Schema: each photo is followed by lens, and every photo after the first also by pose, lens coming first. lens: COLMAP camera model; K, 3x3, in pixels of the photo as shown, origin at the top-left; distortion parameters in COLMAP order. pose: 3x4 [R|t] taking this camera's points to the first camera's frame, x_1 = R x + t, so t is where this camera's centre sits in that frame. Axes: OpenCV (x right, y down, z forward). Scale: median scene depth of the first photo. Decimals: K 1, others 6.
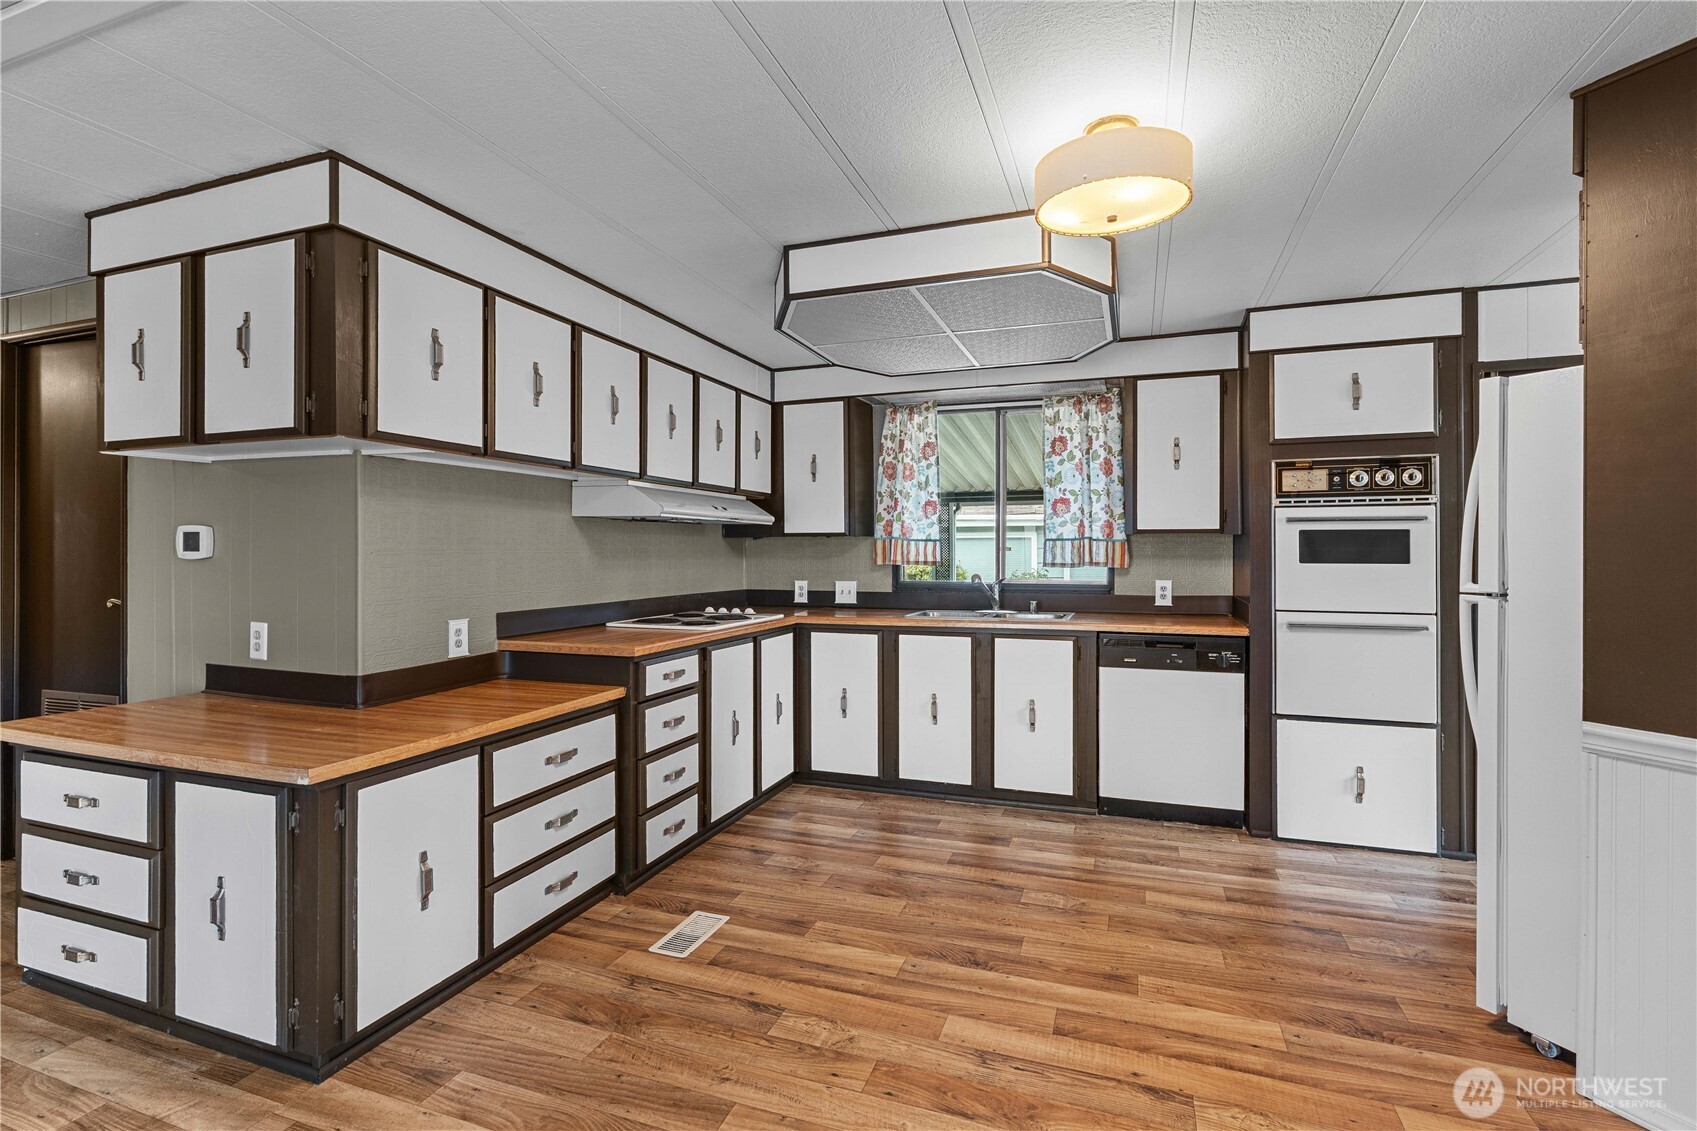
lens RADIAL K [[780.7, 0, 844.2], [0, 780.7, 553.7], [0, 0, 1]] dist [-0.006415, 0.000003]
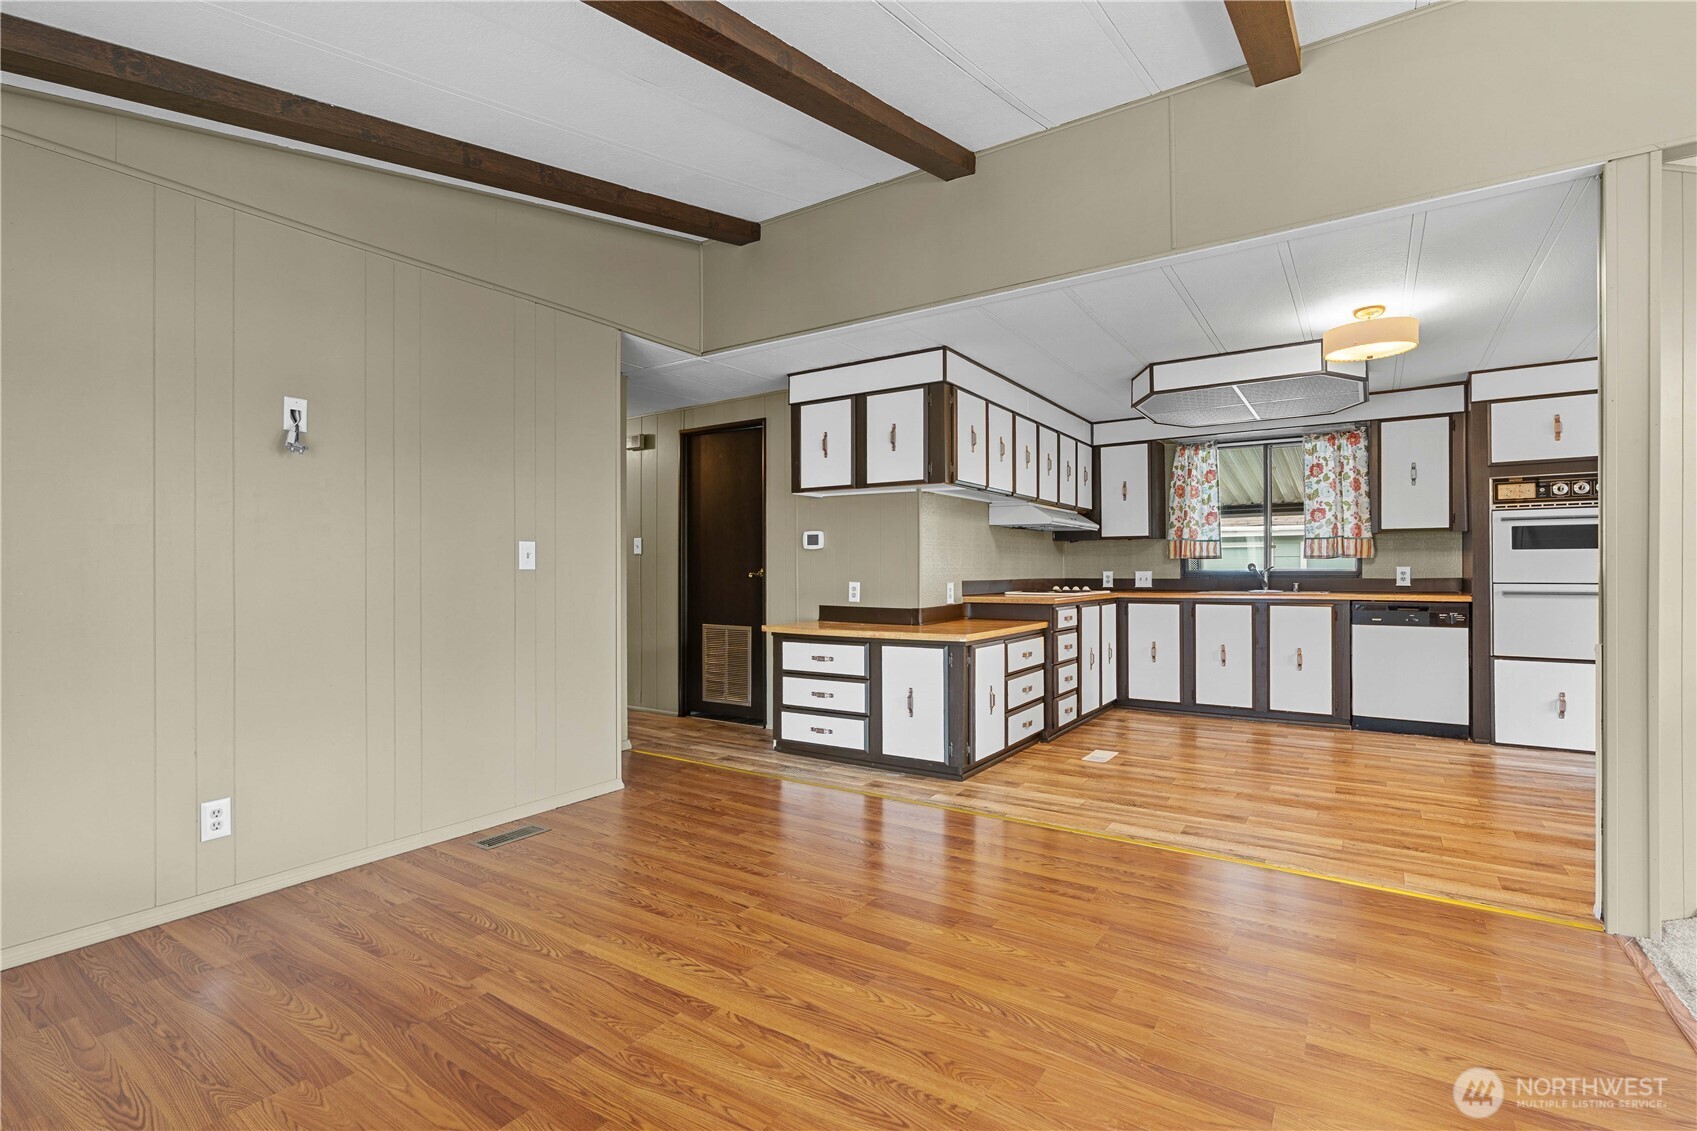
lens RADIAL K [[777.0, 0, 848.5], [0, 777.0, 570.5], [0, 0, 1]] dist [-0.000820, 0.000276]
pose [[0.972883, -0.002462, -0.231285, -0.263894], [0.001573, 0.999991, -0.004031, 0.053629], [0.231292, 0.003558, 0.972878, -0.653958]]
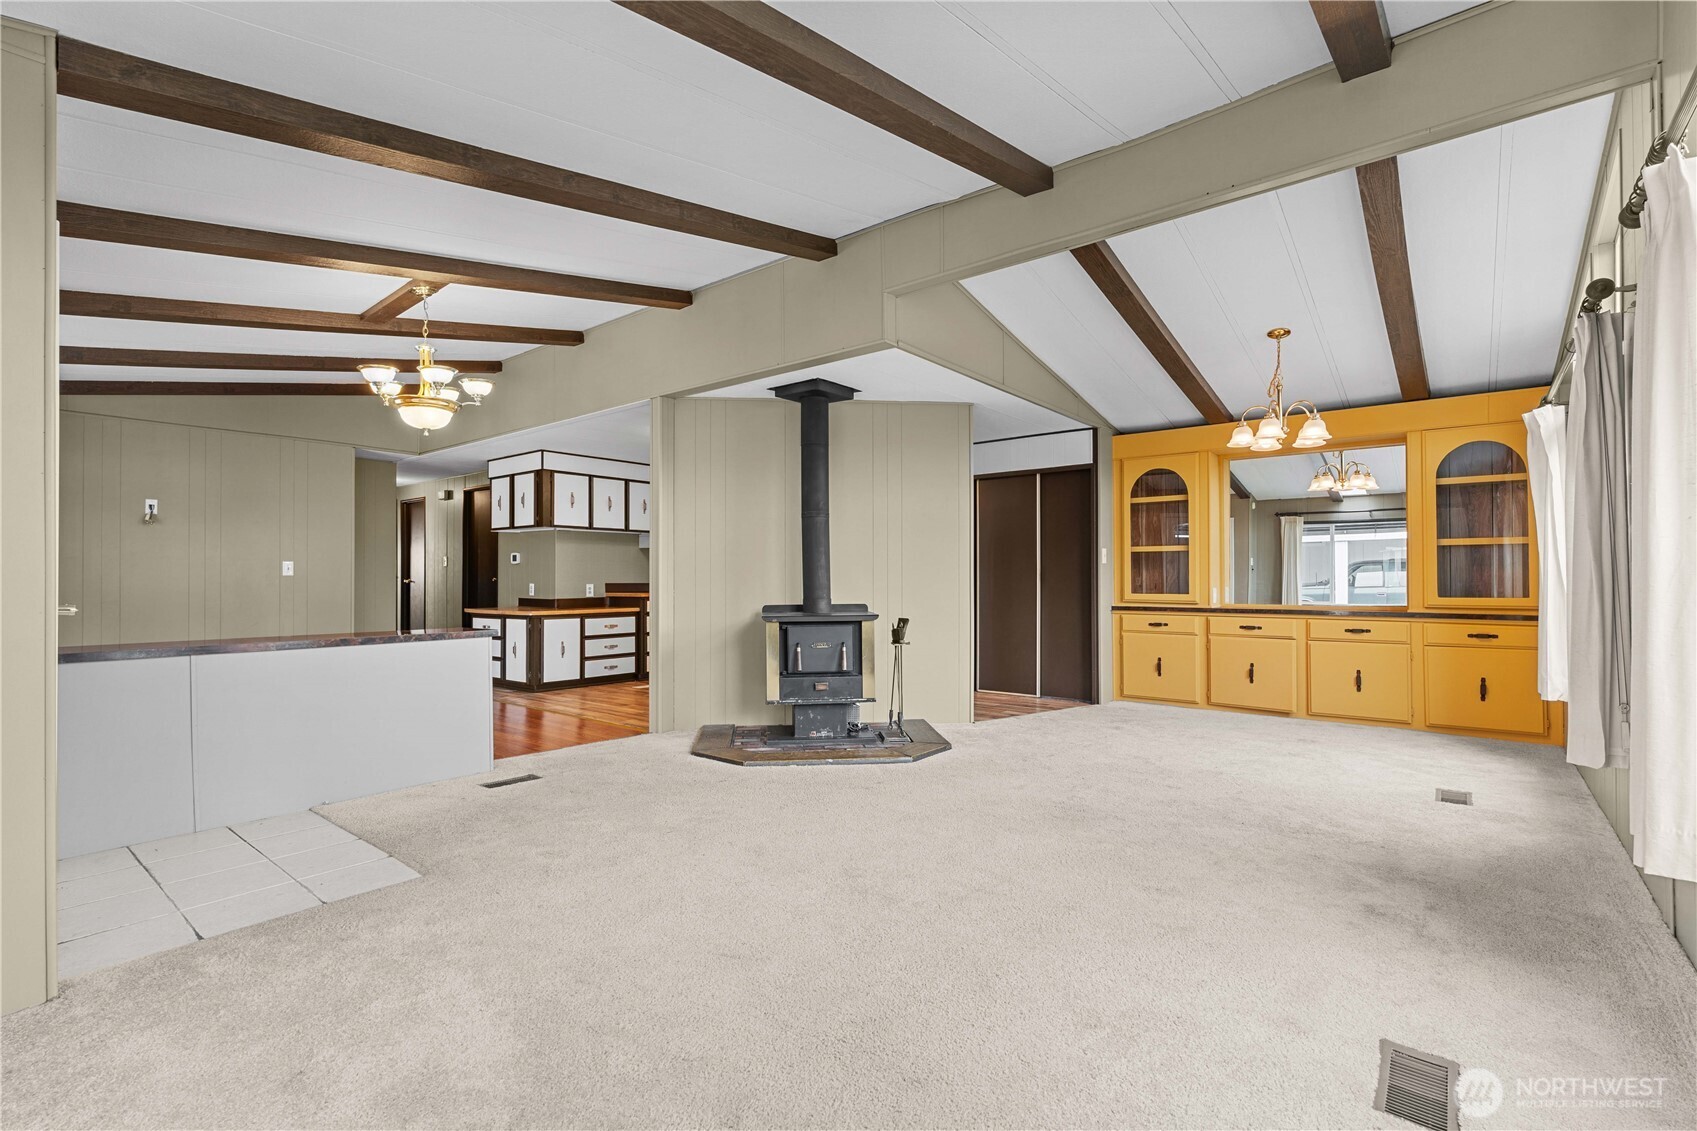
lens RADIAL K [[760.5, 0, 855.2], [0, 760.5, 576.4], [0, 0, 1]] dist [-0.004398, -0.000323]
pose [[0.949776, -0.002955, -0.312916, 1.133188], [0.001122, 0.999981, -0.006038, 0.063039], [0.312928, 0.005384, 0.949762, -1.177305]]
